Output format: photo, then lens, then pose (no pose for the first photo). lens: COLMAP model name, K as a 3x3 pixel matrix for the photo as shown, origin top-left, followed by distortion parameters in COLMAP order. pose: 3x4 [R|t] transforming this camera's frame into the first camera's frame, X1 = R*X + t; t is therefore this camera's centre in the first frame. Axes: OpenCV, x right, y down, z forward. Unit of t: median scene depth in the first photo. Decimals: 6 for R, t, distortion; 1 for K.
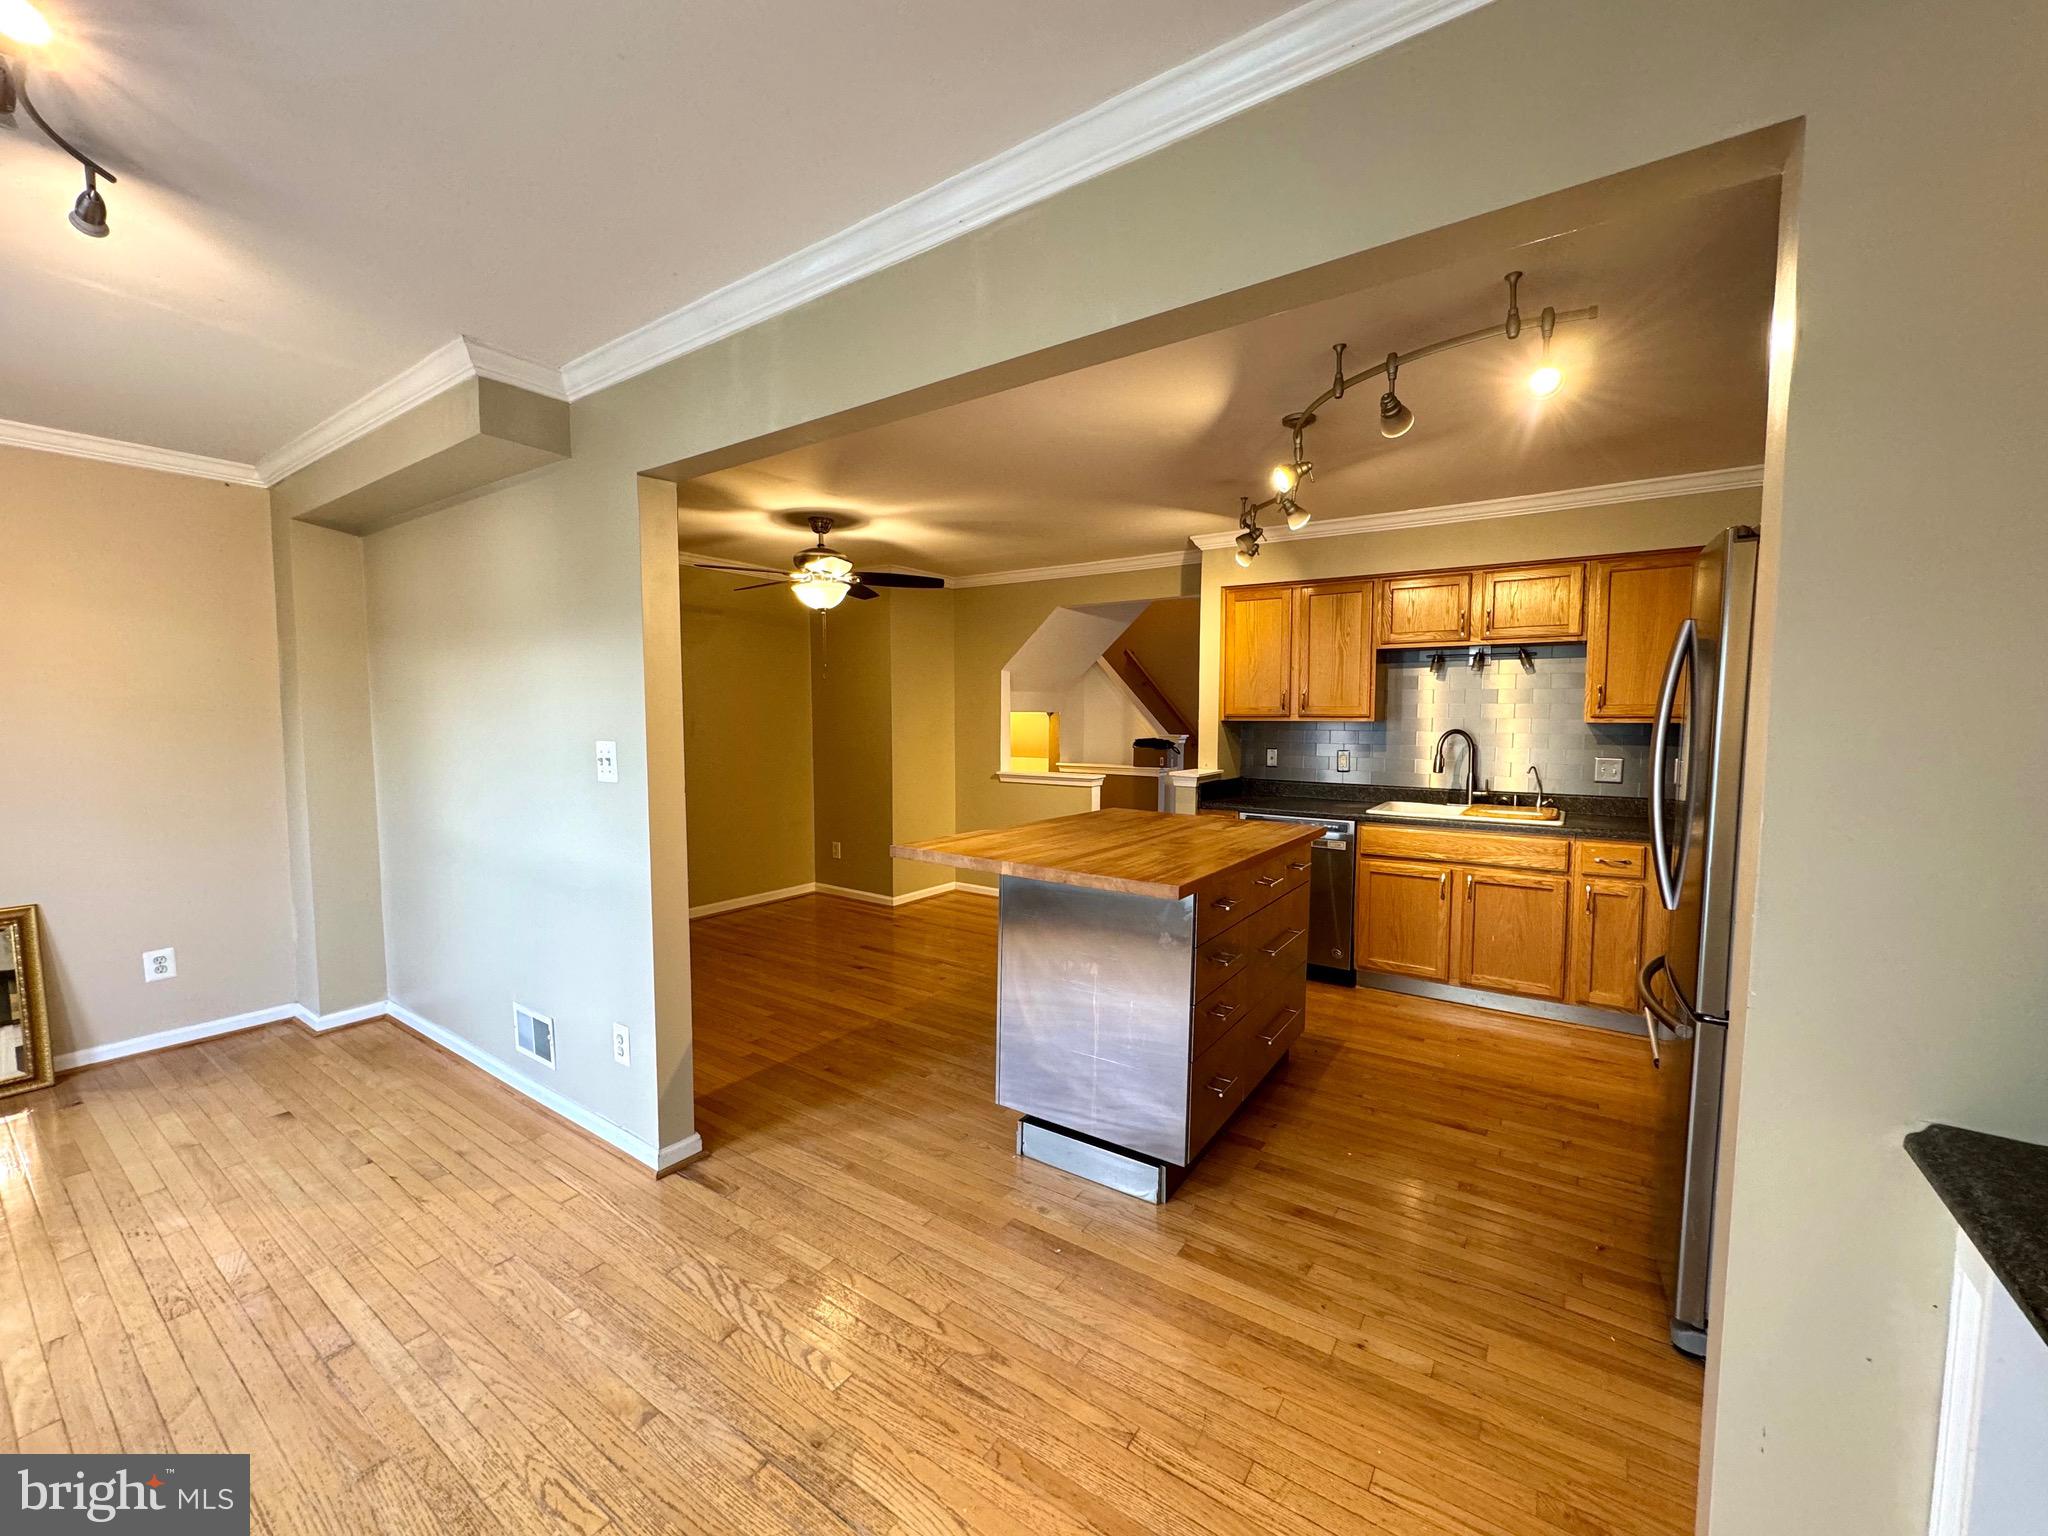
lens RADIAL K [[814.7, 0, 1023.9], [0, 814.7, 765.9], [0, 0, 1]] dist [-0.001070, 0.000418]
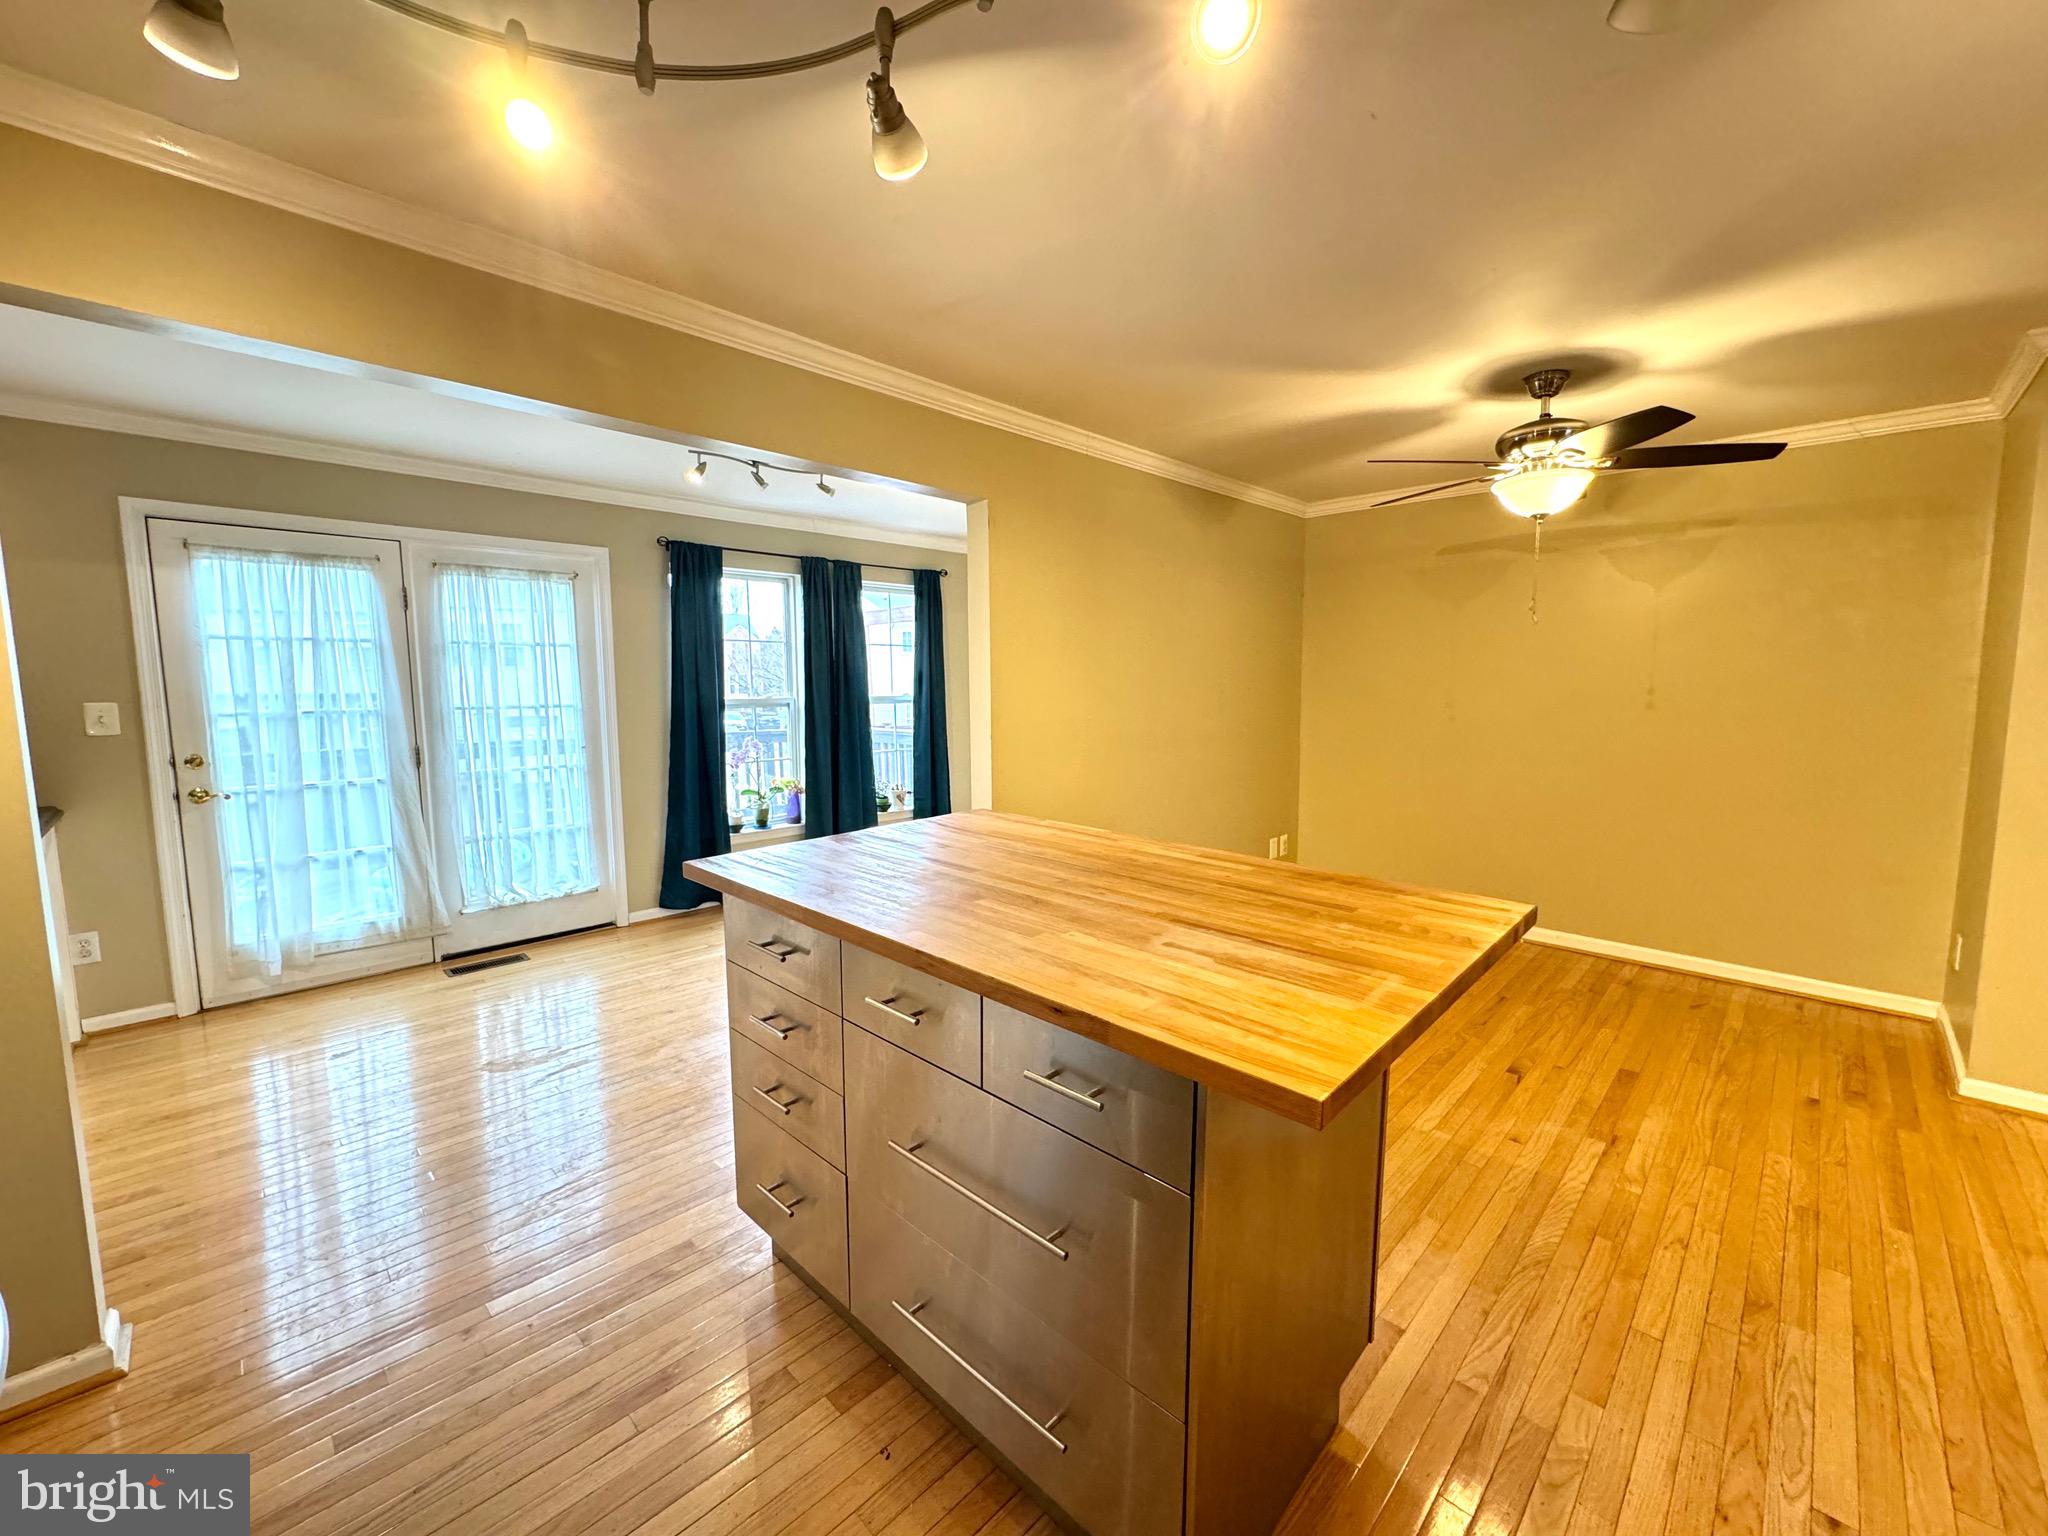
lens RADIAL K [[814.7, 0, 1025.6], [0, 814.7, 768.4], [0, 0, 1]] dist [-0.001070, 0.000418]
pose [[-0.169135, 0.104717, -0.980014, 0.573473], [-0.060136, 0.991391, 0.116311, -0.051602], [0.983757, 0.078606, -0.161381, 0.853223]]
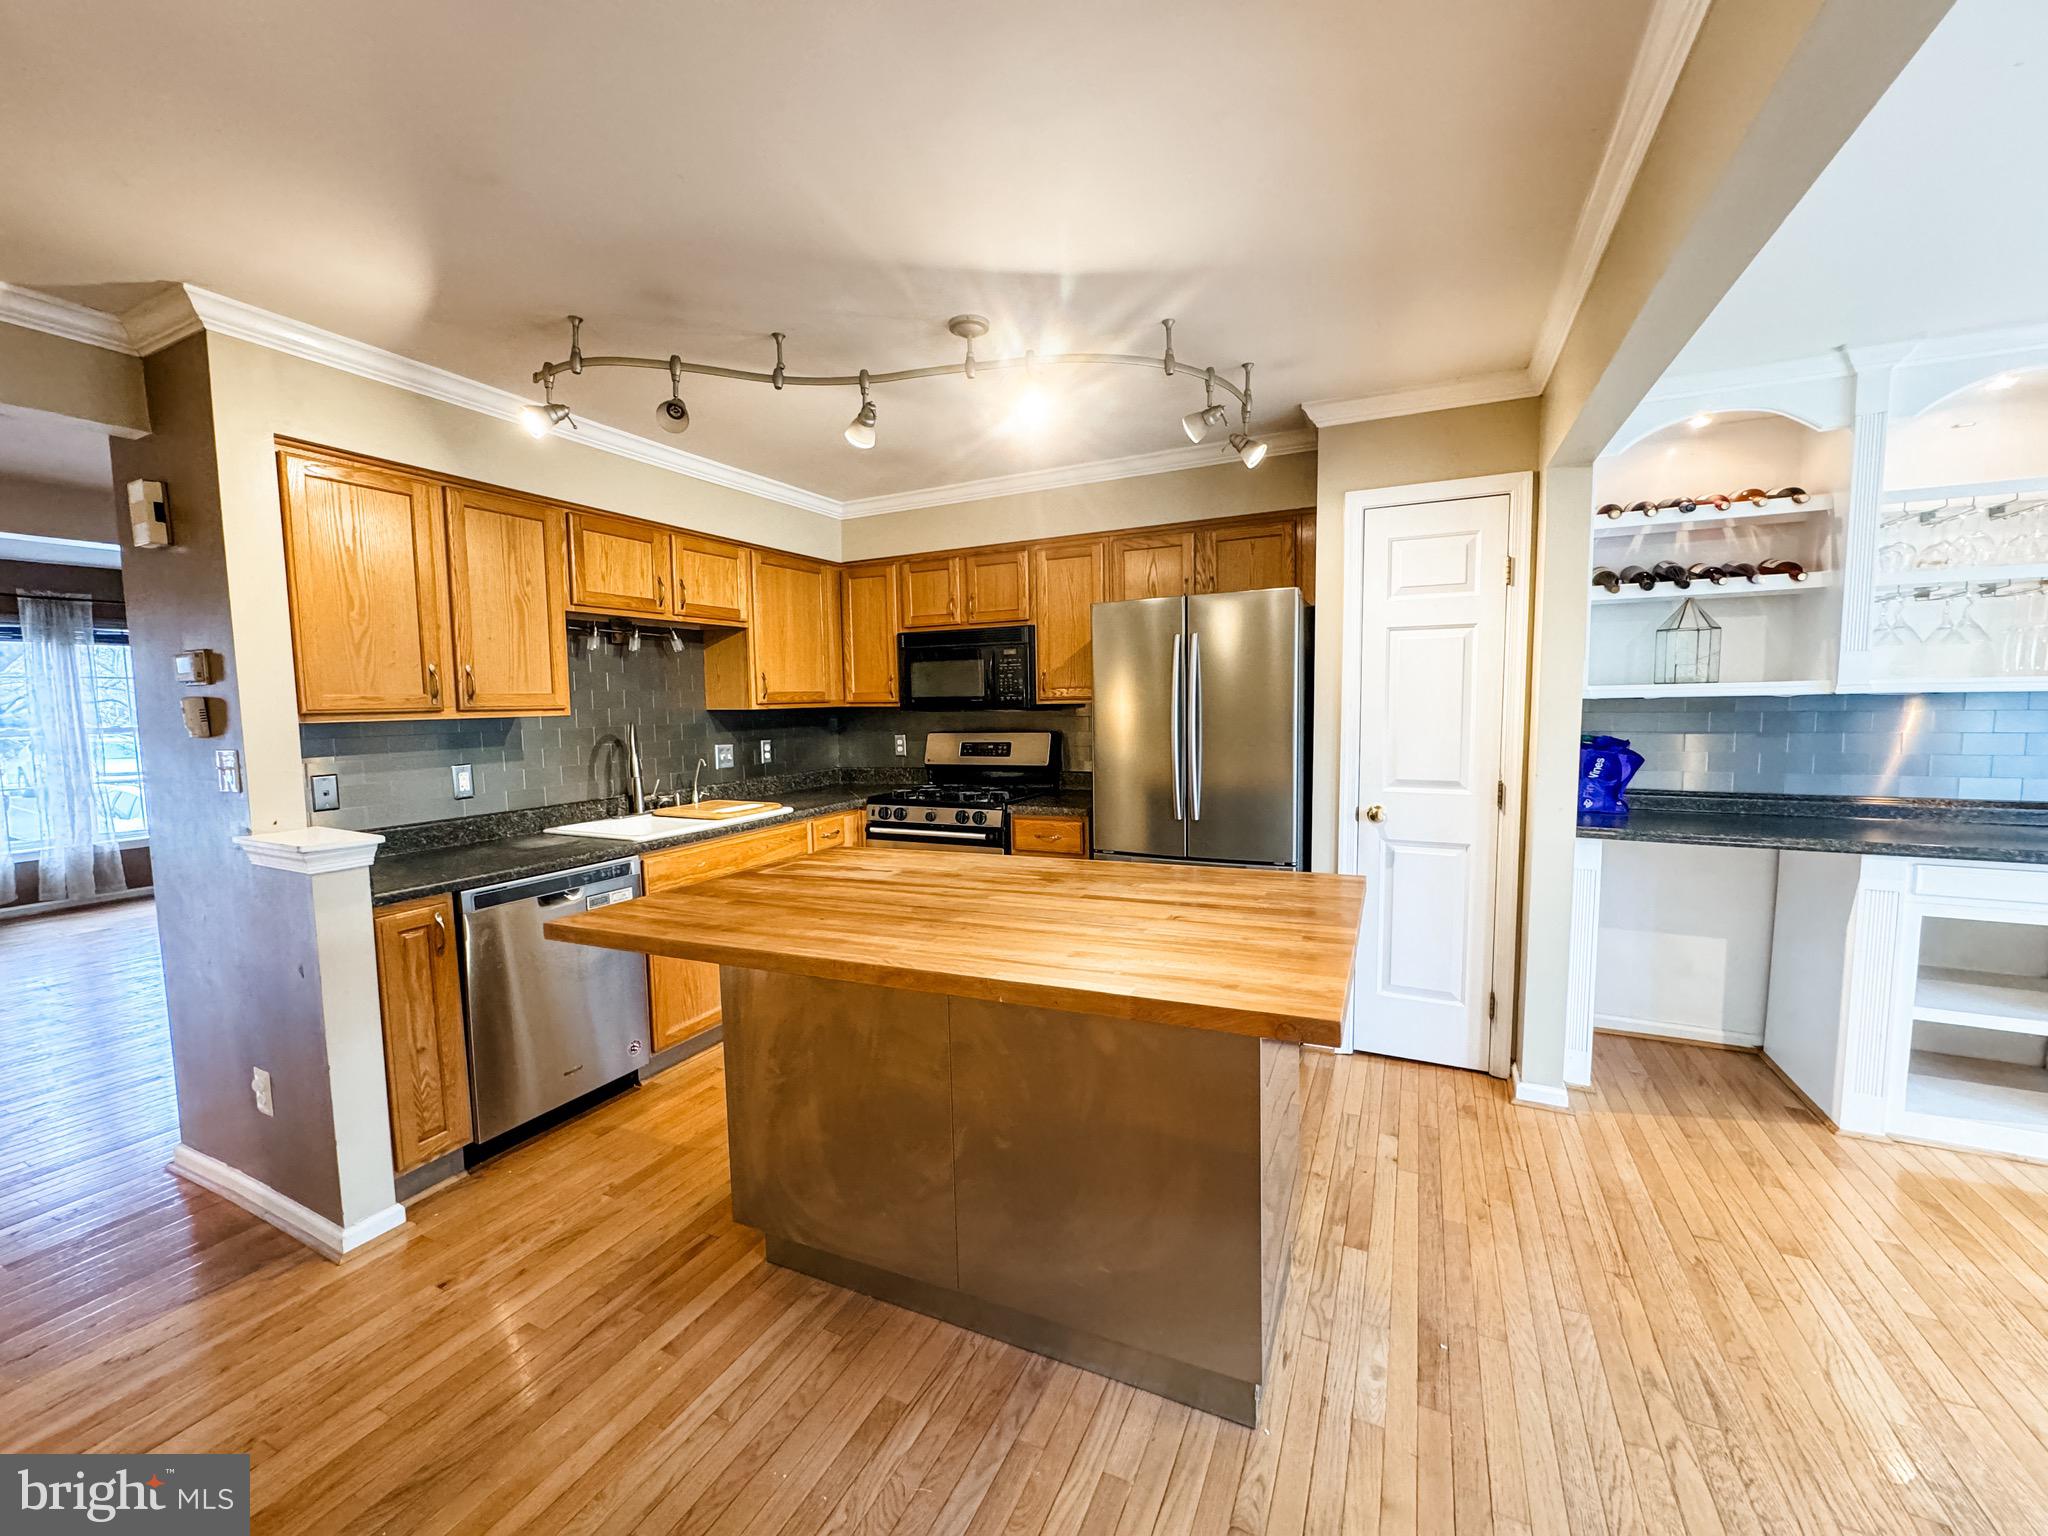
lens RADIAL K [[814.7, 0, 1024.6], [0, 814.7, 765.9], [0, 0, 1]] dist [-0.001070, 0.000418]
pose [[-0.158848, -0.084369, 0.983692, -0.370799], [0.078575, 0.992101, 0.097779, -0.057192], [-0.984171, 0.092825, -0.150964, 0.848026]]
